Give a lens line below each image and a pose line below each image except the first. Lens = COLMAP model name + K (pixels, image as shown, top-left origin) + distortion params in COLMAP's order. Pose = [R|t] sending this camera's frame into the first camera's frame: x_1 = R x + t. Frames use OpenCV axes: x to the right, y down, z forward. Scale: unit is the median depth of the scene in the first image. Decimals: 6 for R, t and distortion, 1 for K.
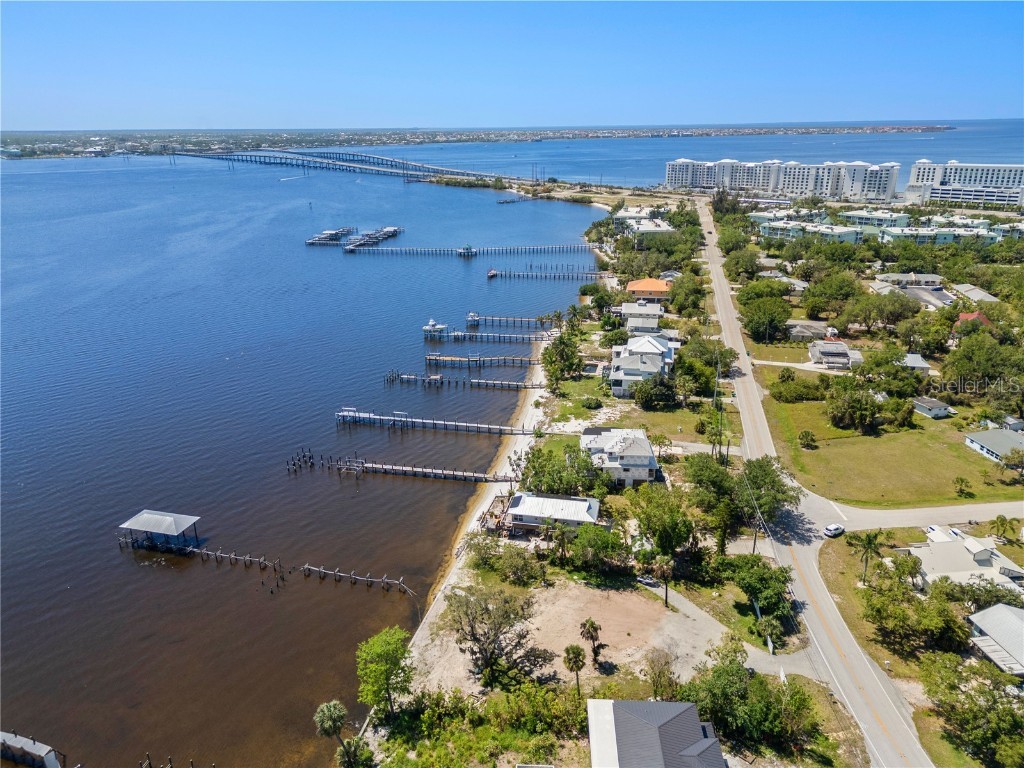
lens RADIAL K [[712.2, 0, 512.0], [0, 712.2, 384.0], [0, 0, 1]] dist [0.083584, -0.083112]
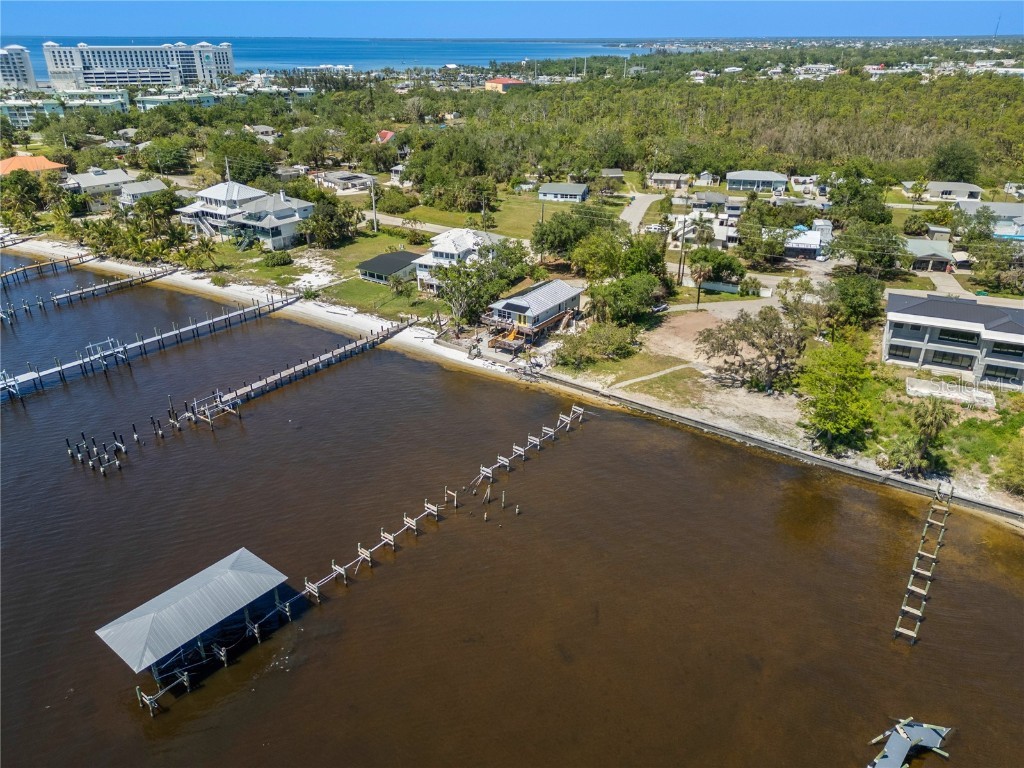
lens RADIAL K [[721.2, 0, 512.0], [0, 721.2, 384.0], [0, 0, 1]] dist [0.095214, -0.115874]
pose [[0.384719, -0.386586, 0.838179, -0.476653], [0.309961, 0.909446, 0.277186, 0.008633], [-0.869434, 0.153164, 0.469707, 0.409713]]
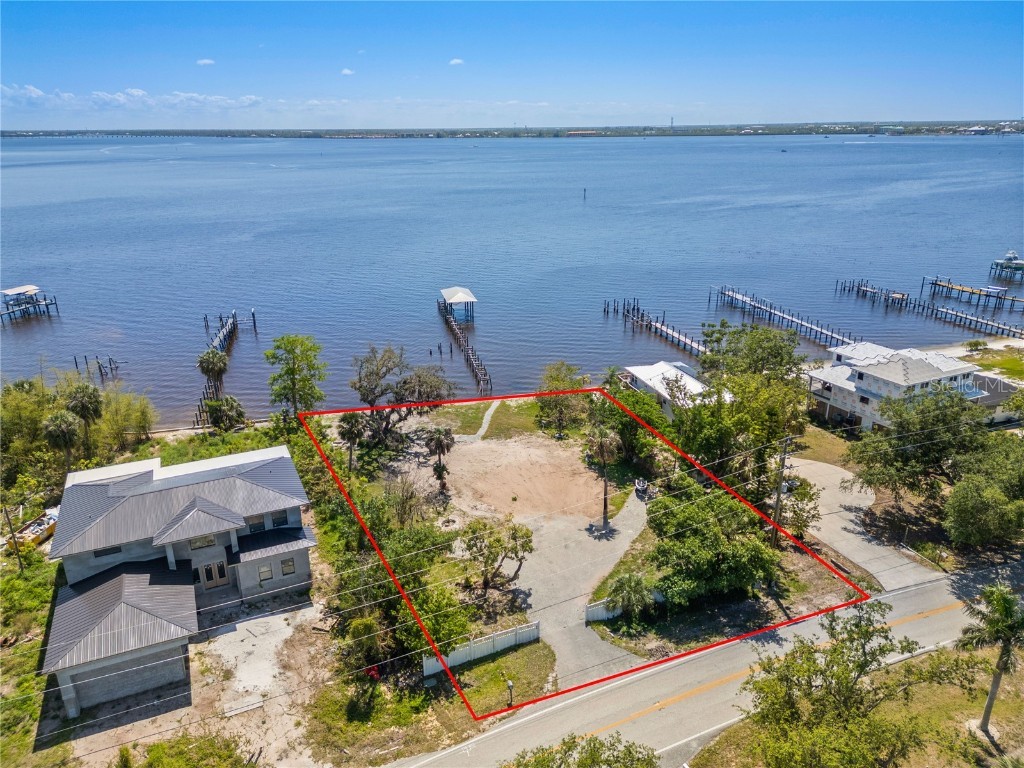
lens RADIAL K [[712.2, 0, 512.0], [0, 712.2, 384.0], [0, 0, 1]] dist [0.083584, -0.083112]
pose [[0.470639, 0.306266, -0.827466, 0.364000], [-0.296435, 0.938196, 0.178646, 0.062962], [0.831039, 0.161212, 0.532340, 0.319661]]
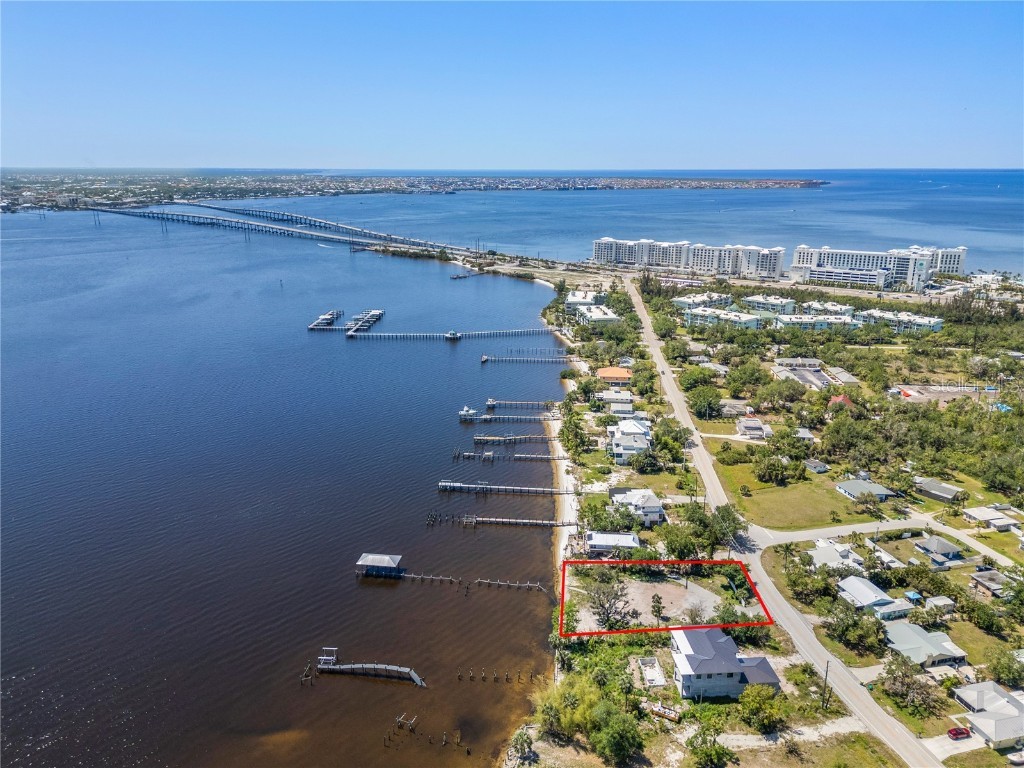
lens RADIAL K [[721.2, 0, 512.0], [0, 721.2, 384.0], [0, 0, 1]] dist [0.095214, -0.115874]
pose [[0.991921, -0.024674, 0.124438, -0.252968], [0.031753, 0.997969, -0.055232, -0.072501], [-0.122822, 0.058737, 0.990689, -0.469847]]
